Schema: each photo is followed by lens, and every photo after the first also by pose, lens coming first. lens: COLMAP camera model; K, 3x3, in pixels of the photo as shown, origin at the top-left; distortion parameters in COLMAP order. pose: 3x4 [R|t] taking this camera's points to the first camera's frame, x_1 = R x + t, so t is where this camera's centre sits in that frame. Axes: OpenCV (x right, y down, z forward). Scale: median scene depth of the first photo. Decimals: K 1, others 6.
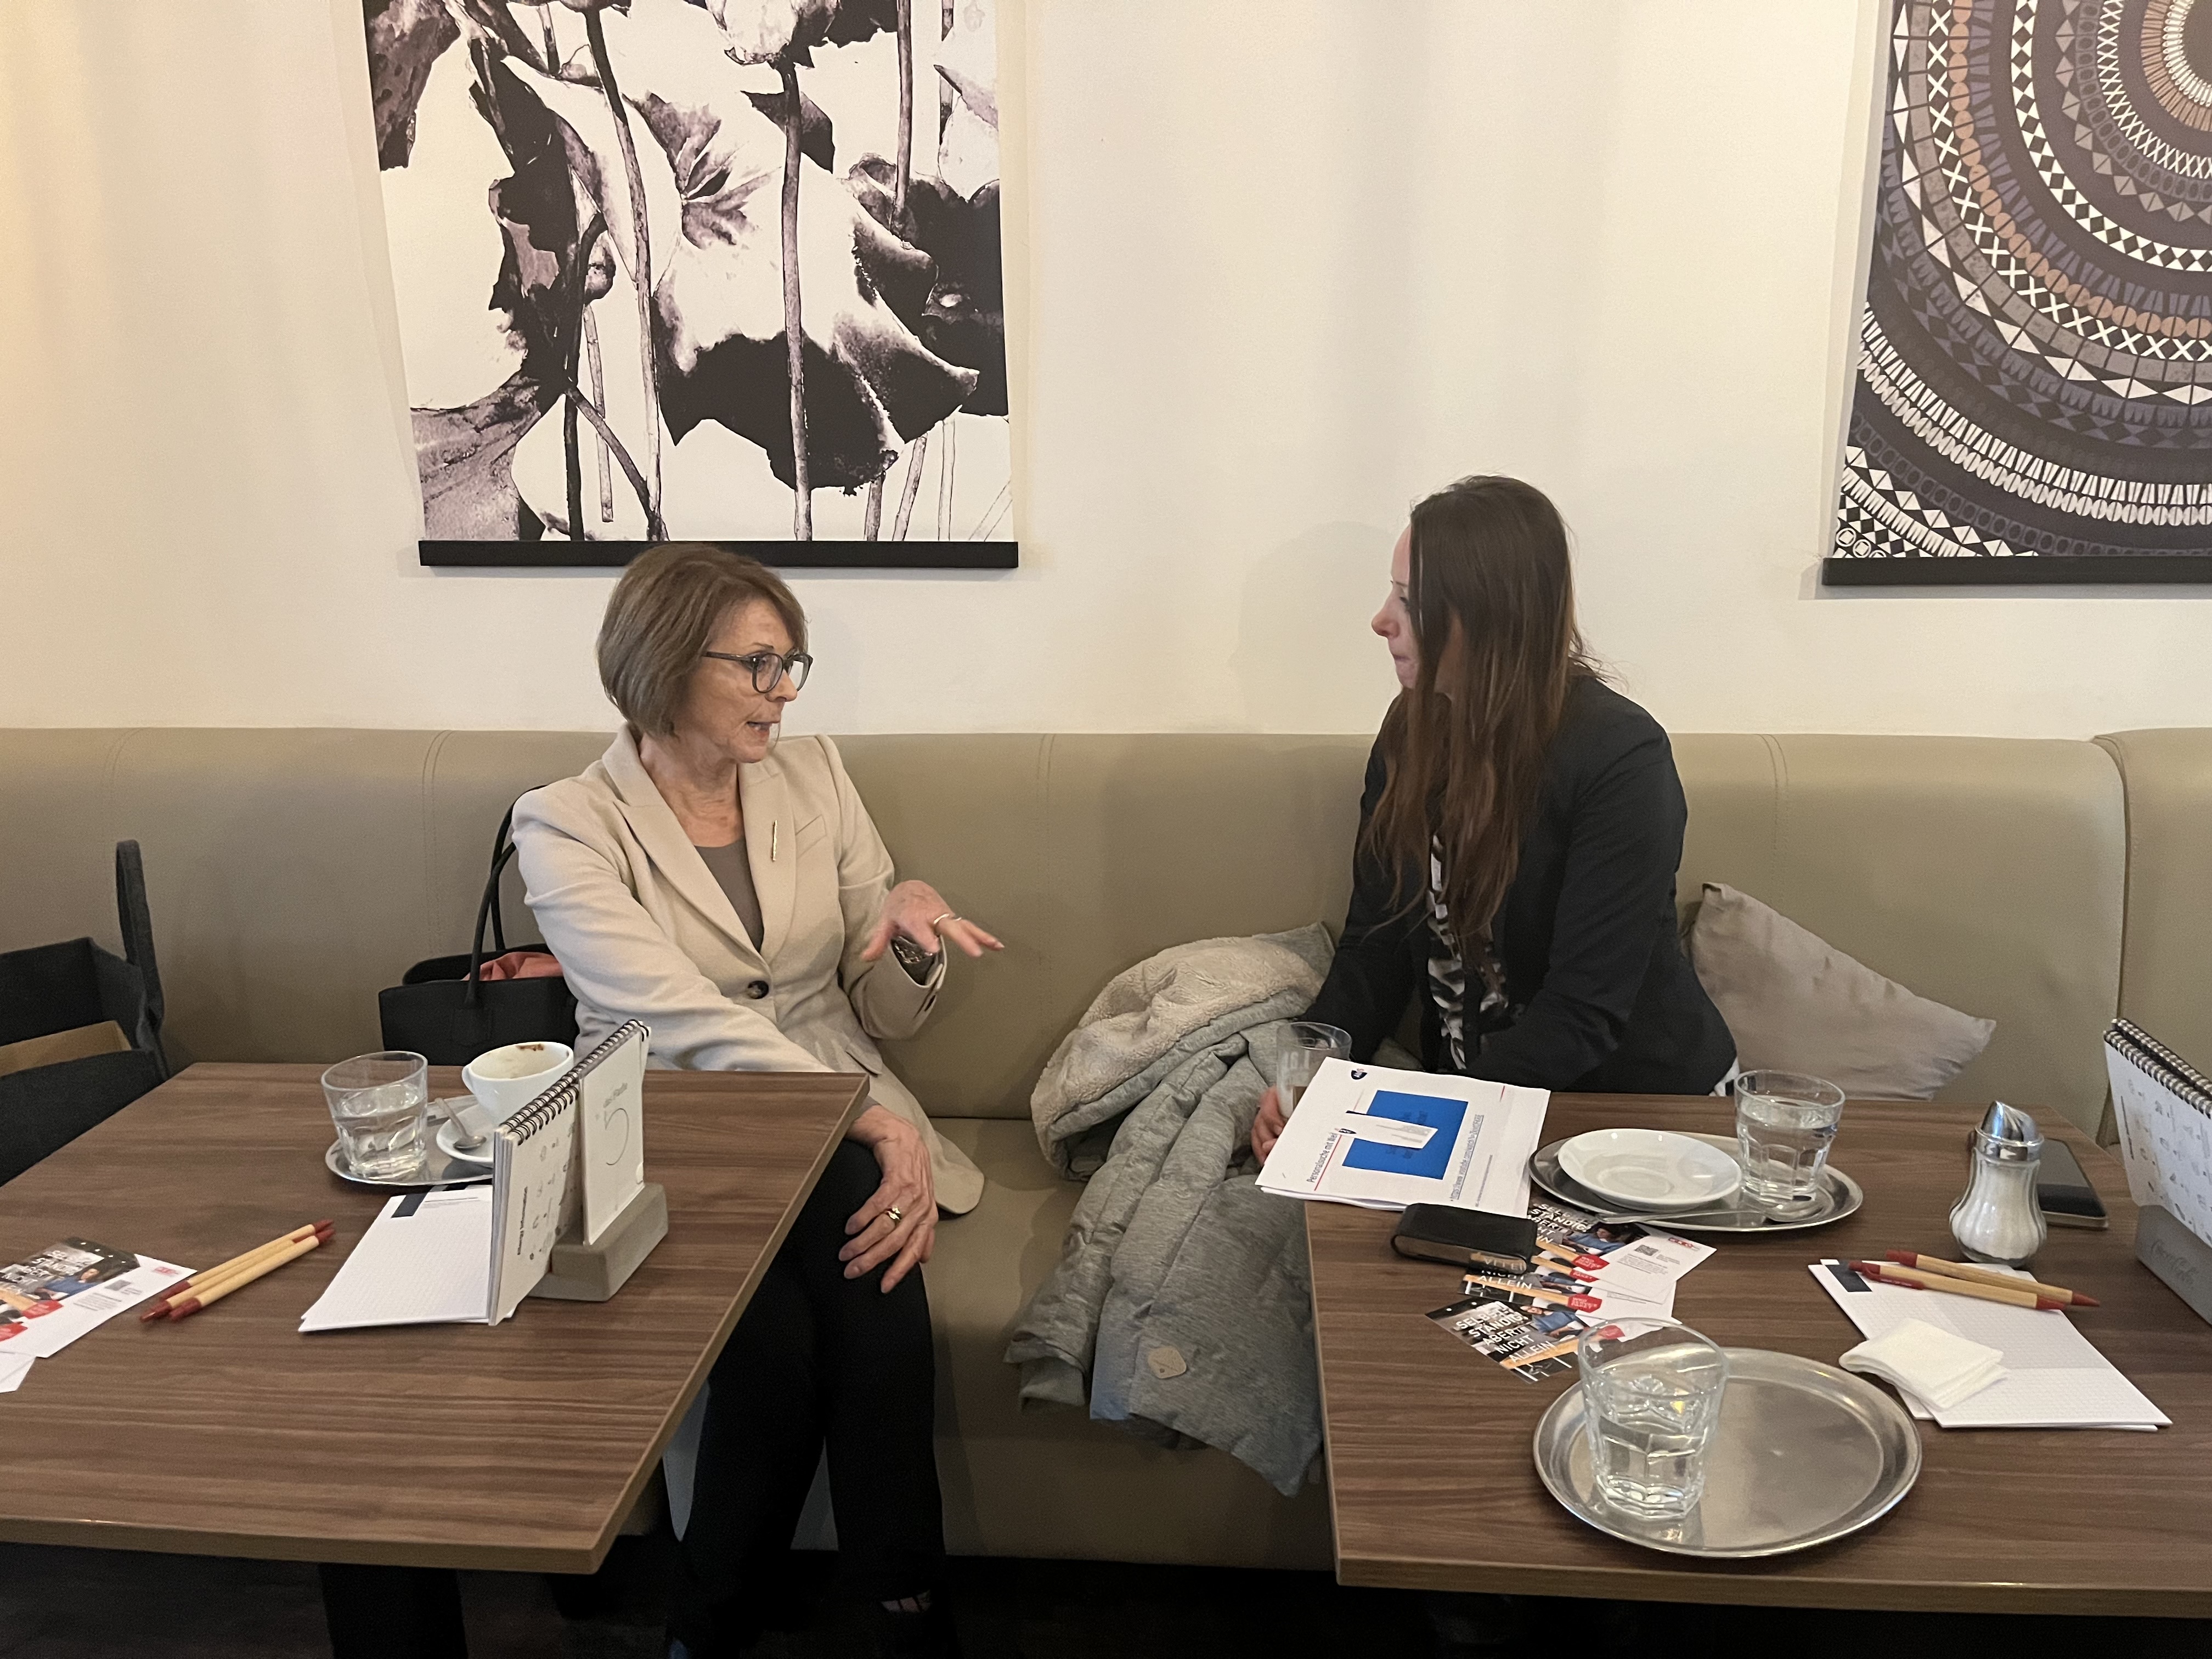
lens RADIAL K [[1663.5, 0, 1071.3], [0, 1663.5, 827.4], [0, 0, 1]] dist [0.061709, -0.088014]
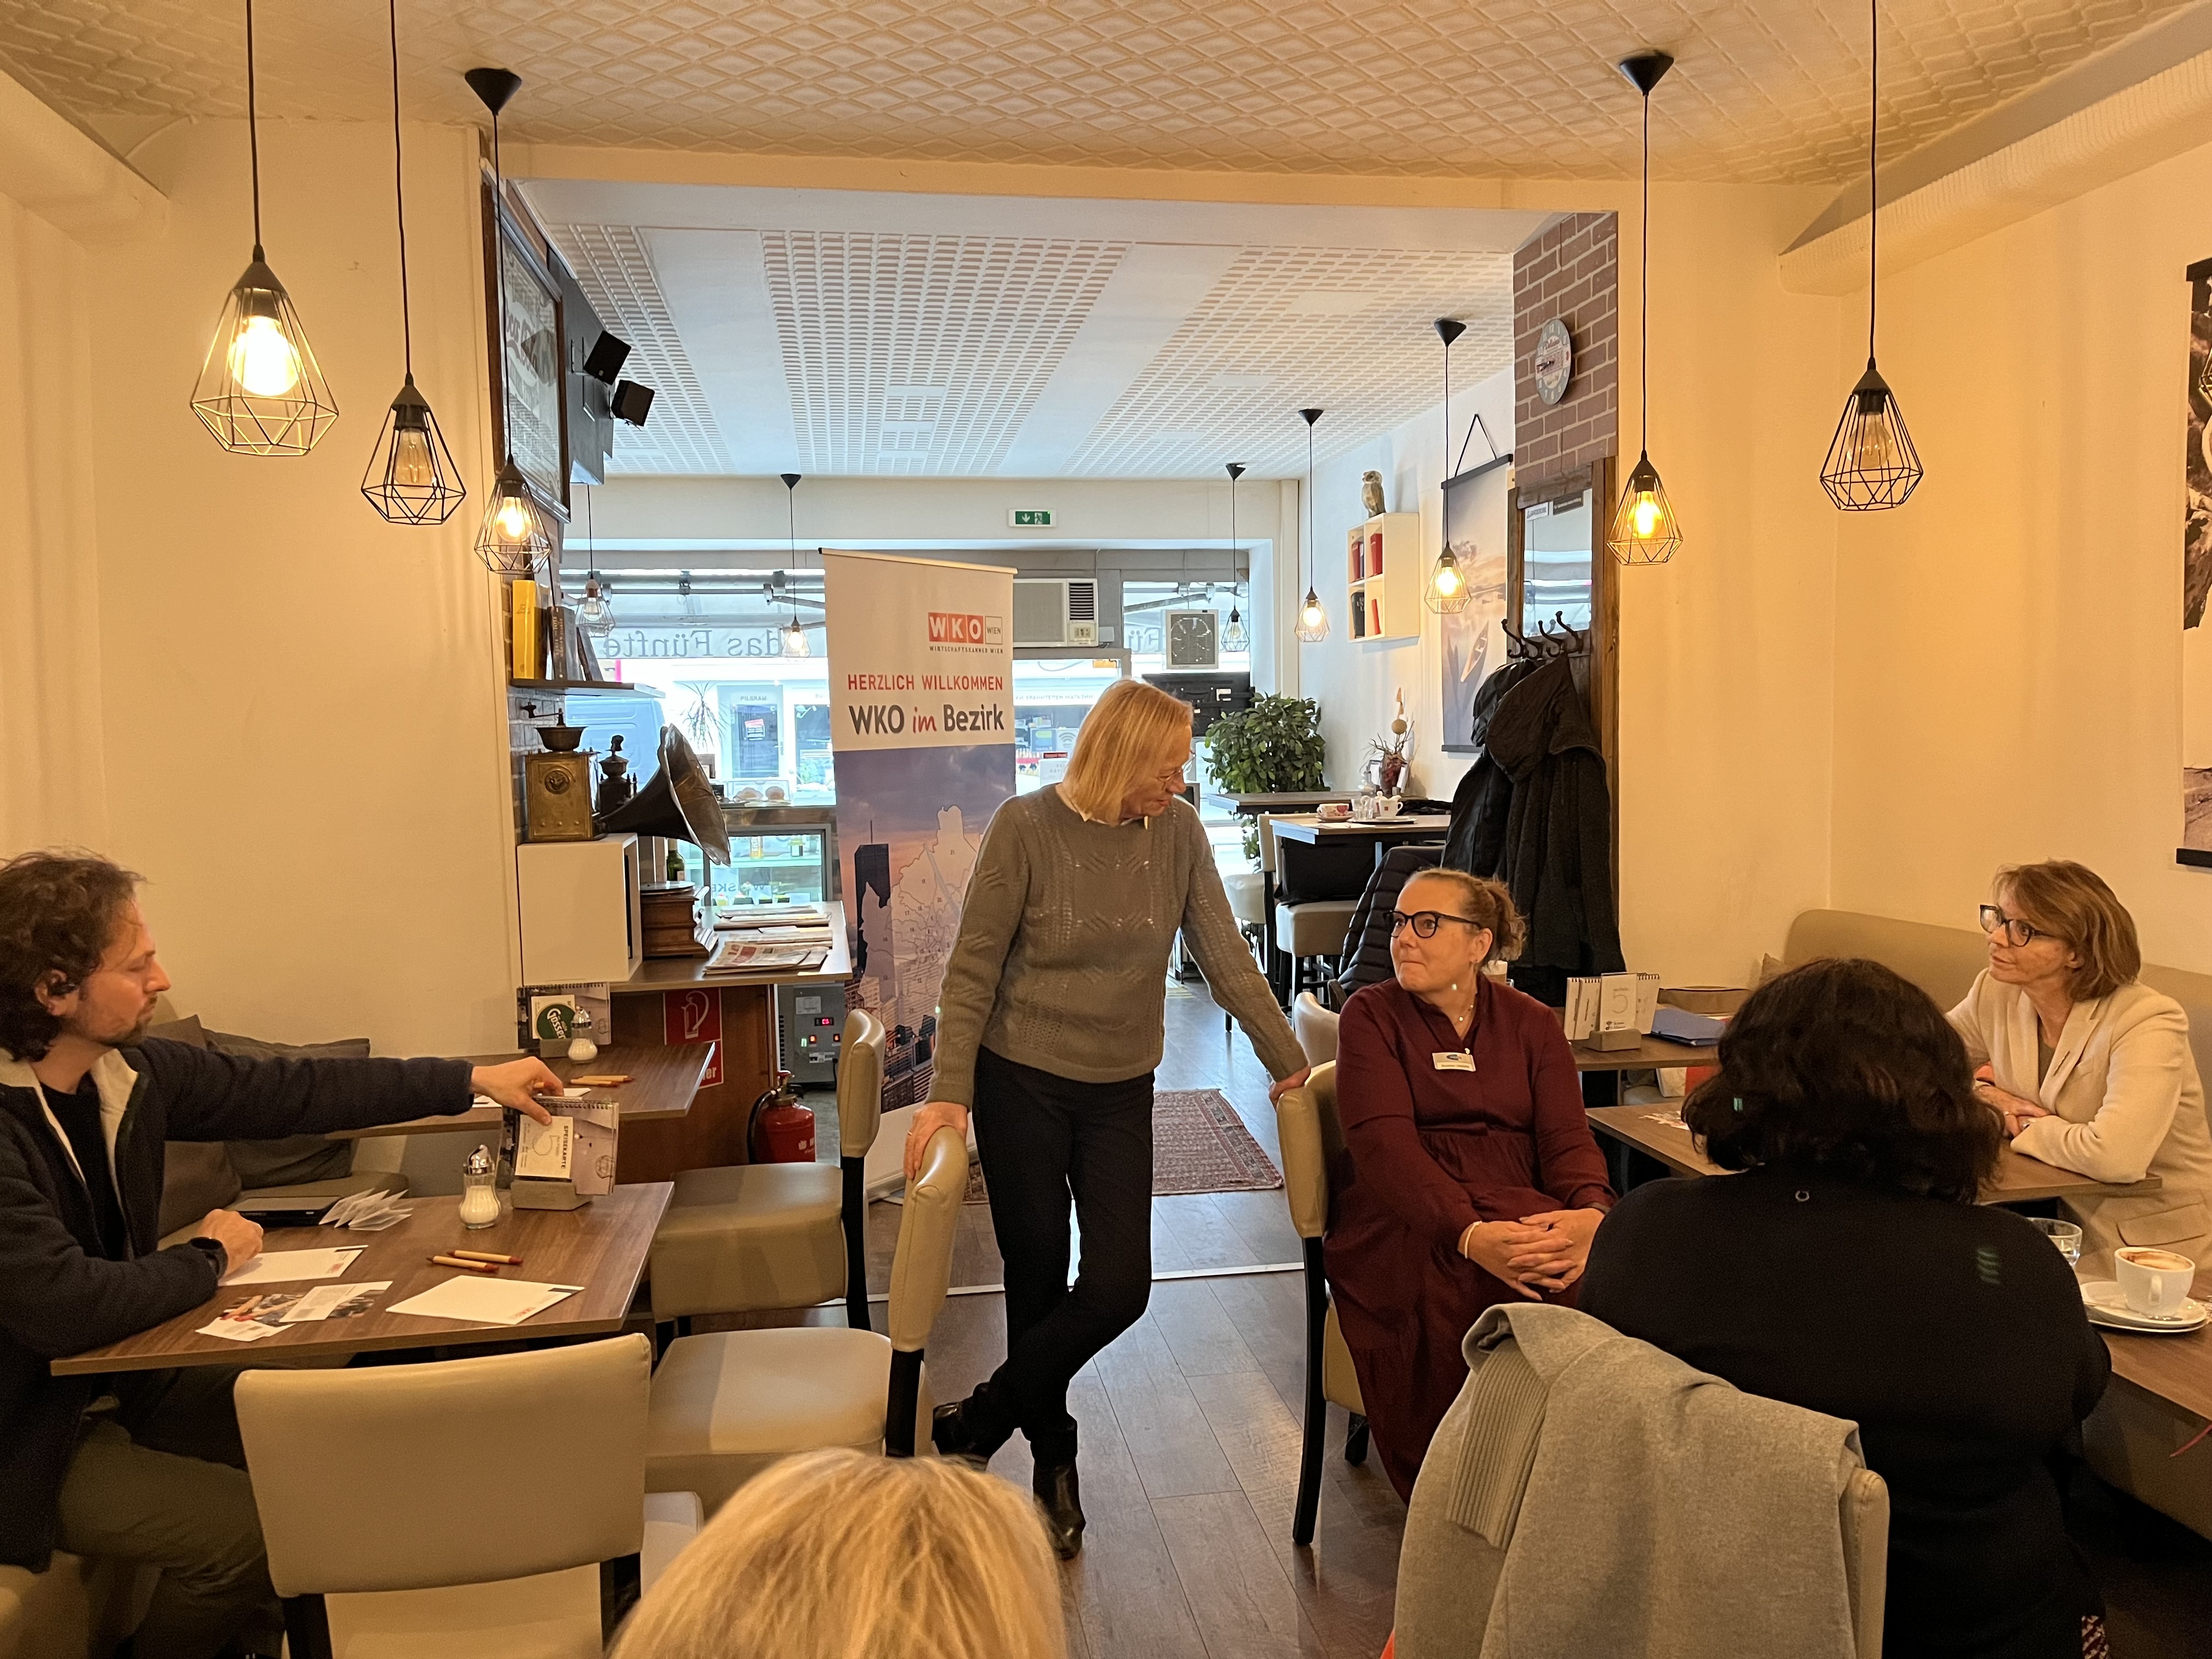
lens RADIAL K [[1663.5, 0, 1119.1], [0, 1663.5, 818.1], [0, 0, 1]] dist [0.061709, -0.088014]
pose [[0.252100, 0.066148, -0.965438, 0.962313], [-0.221063, 0.975217, 0.009093, 0.009768], [0.942113, 0.211130, 0.260475, -0.396927]]
